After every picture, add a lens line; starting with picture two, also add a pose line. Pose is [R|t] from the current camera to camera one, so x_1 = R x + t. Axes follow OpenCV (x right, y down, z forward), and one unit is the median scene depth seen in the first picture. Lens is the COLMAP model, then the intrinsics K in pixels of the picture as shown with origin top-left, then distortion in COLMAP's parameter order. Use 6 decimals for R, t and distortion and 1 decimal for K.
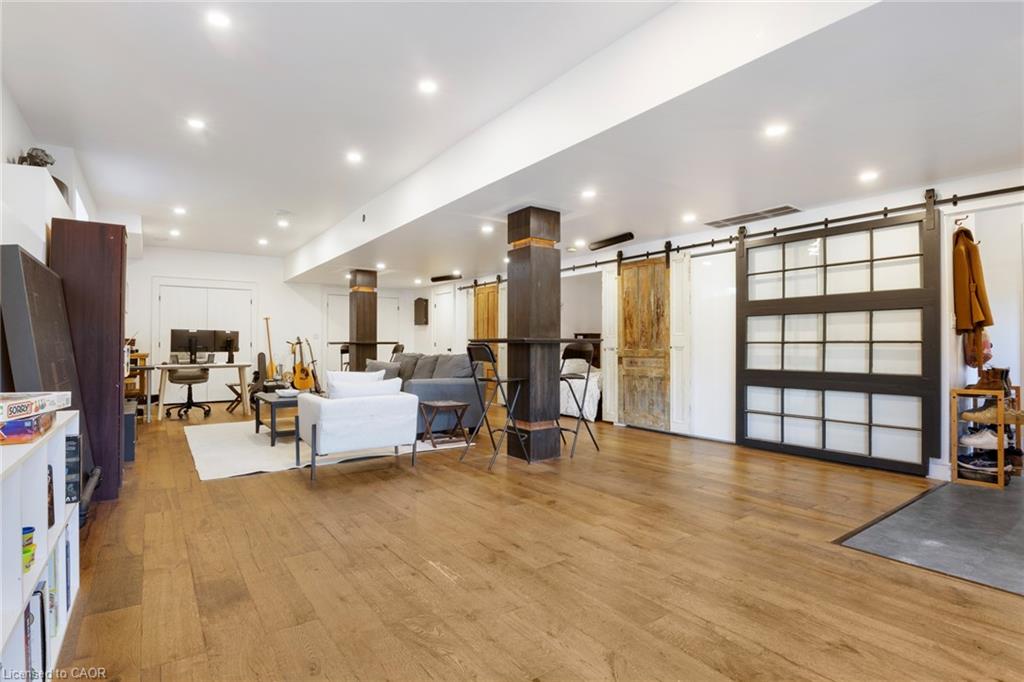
lens RADIAL K [[504.8, 0, 518.4], [0, 504.8, 345.5], [0, 0, 1]] dist [-0.014909, 0.000060]
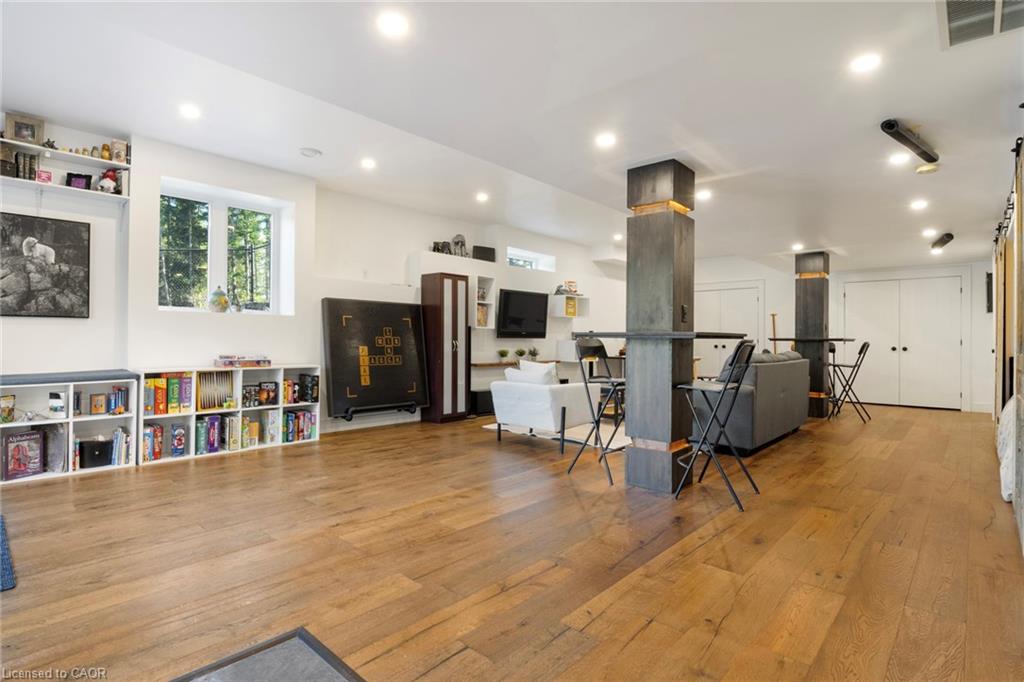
lens RADIAL K [[504.8, 0, 522.3], [0, 504.8, 339.7], [0, 0, 1]] dist [-0.014909, 0.000060]
pose [[0.216983, 0.000910, -0.976175, 0.604371], [-0.009231, 0.999957, -0.001120, 0.000687], [0.976132, 0.009254, 0.216982, 0.510157]]
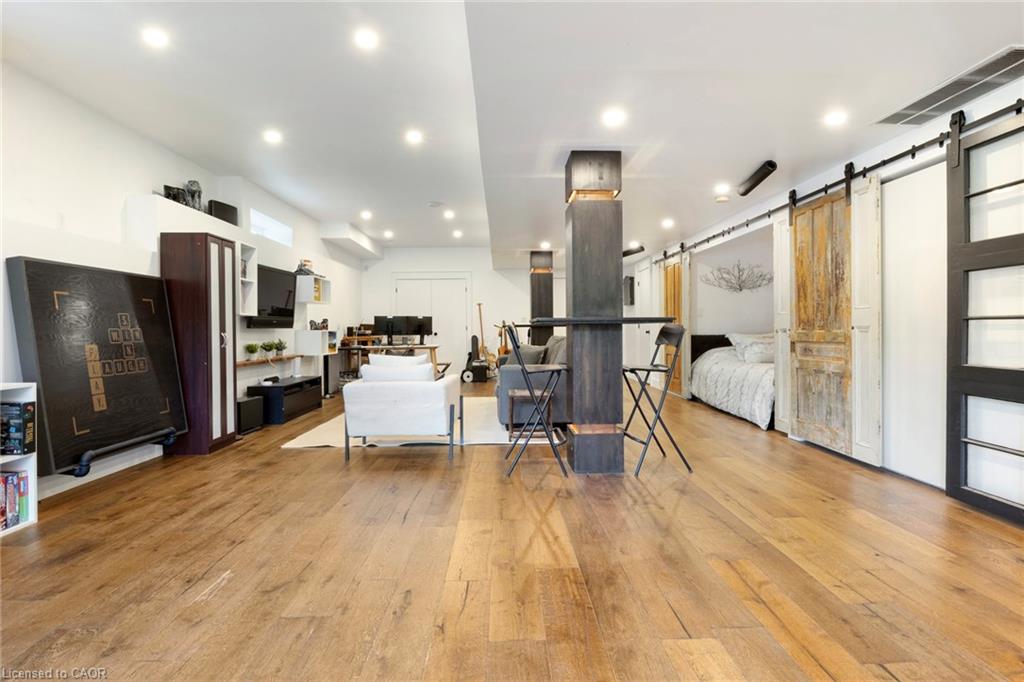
lens RADIAL K [[504.8, 0, 517.2], [0, 504.8, 336.3], [0, 0, 1]] dist [-0.014909, 0.000060]
pose [[0.828720, 0.000379, -0.559663, 0.305740], [0.008971, 0.999862, 0.013960, 0.001951], [0.559591, -0.016589, 0.828603, 0.228242]]
